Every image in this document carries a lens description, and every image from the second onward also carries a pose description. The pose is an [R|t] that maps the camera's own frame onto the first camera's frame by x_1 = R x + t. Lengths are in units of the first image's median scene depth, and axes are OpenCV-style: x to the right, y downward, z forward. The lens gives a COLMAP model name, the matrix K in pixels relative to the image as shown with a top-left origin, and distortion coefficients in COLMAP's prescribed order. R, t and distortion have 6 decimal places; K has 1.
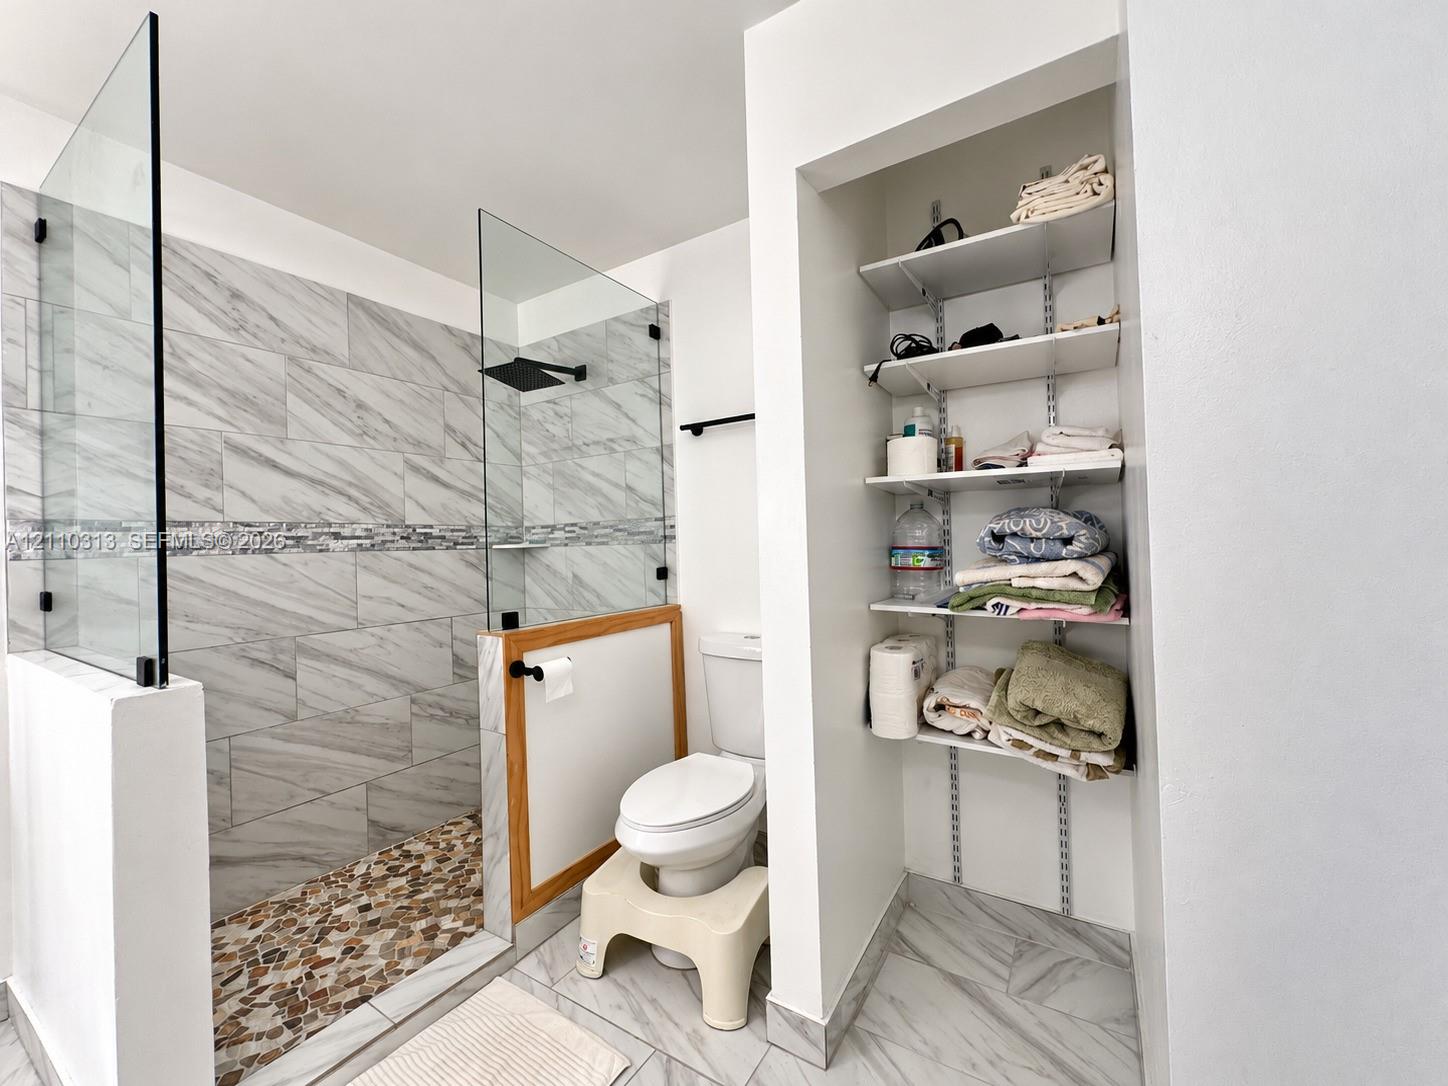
lens RADIAL K [[585.1, 0, 721.1], [0, 585.1, 541.1], [0, 0, 1]] dist [0.000403, -0.000074]
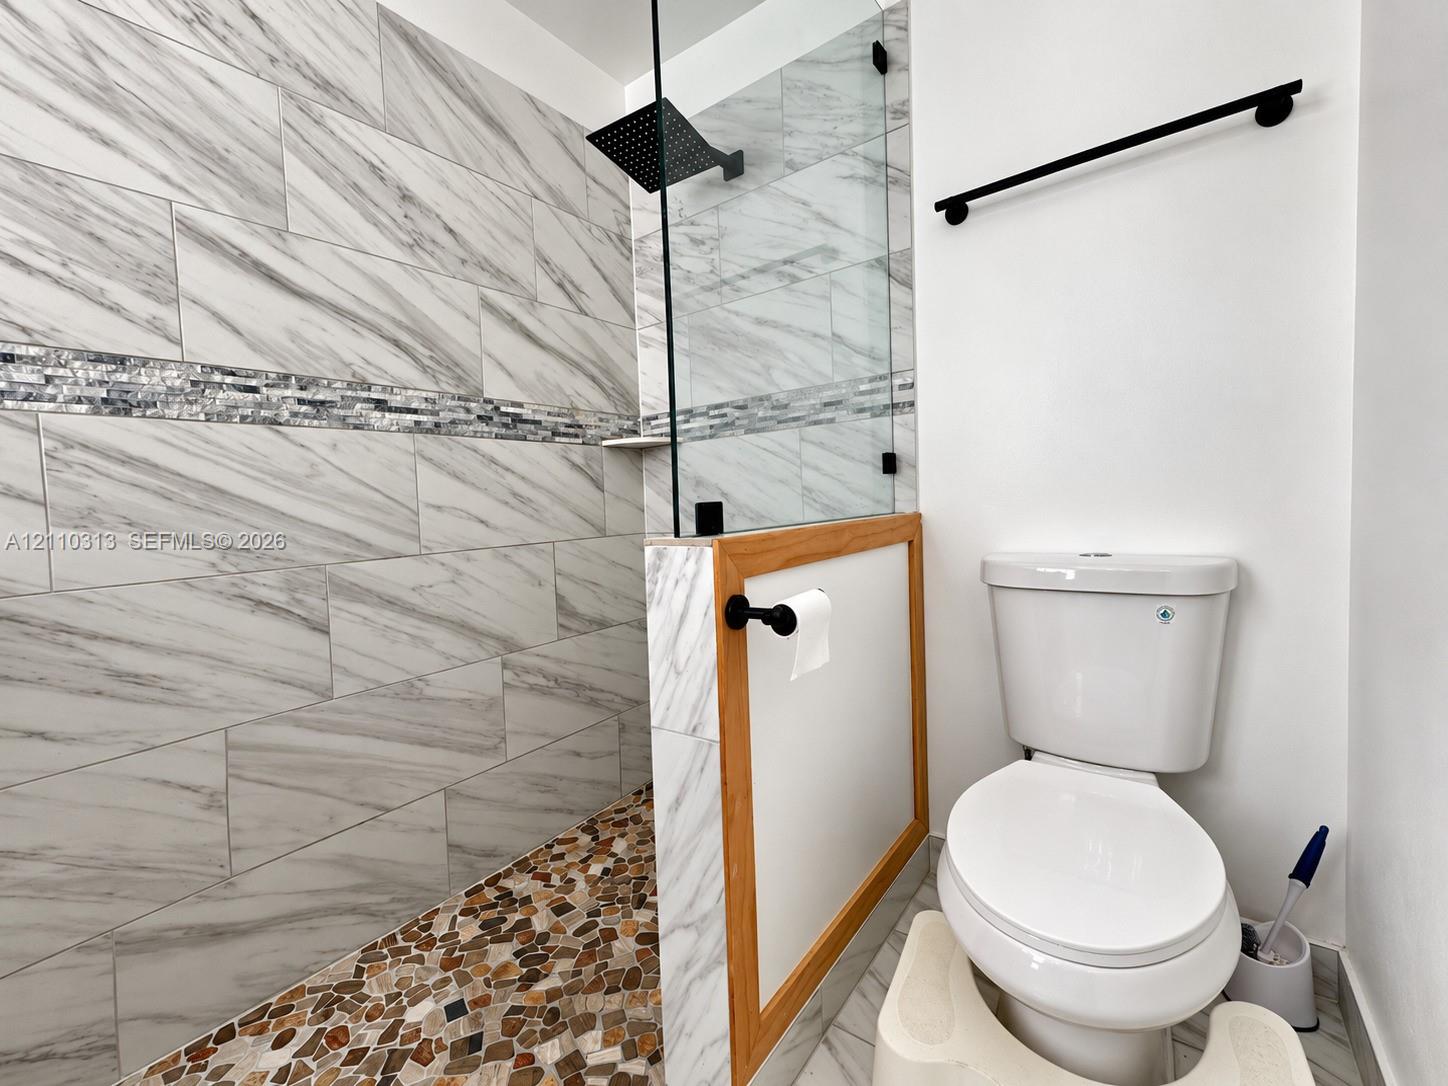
lens RADIAL K [[597.7, 0, 745.3], [0, 597.7, 527.4], [0, 0, 1]] dist [-0.000410, -0.000153]
pose [[0.998705, -0.012181, -0.049400, -0.231694], [0.014987, 0.998271, 0.056838, 0.087022], [0.048622, -0.057505, 0.997161, 0.364497]]
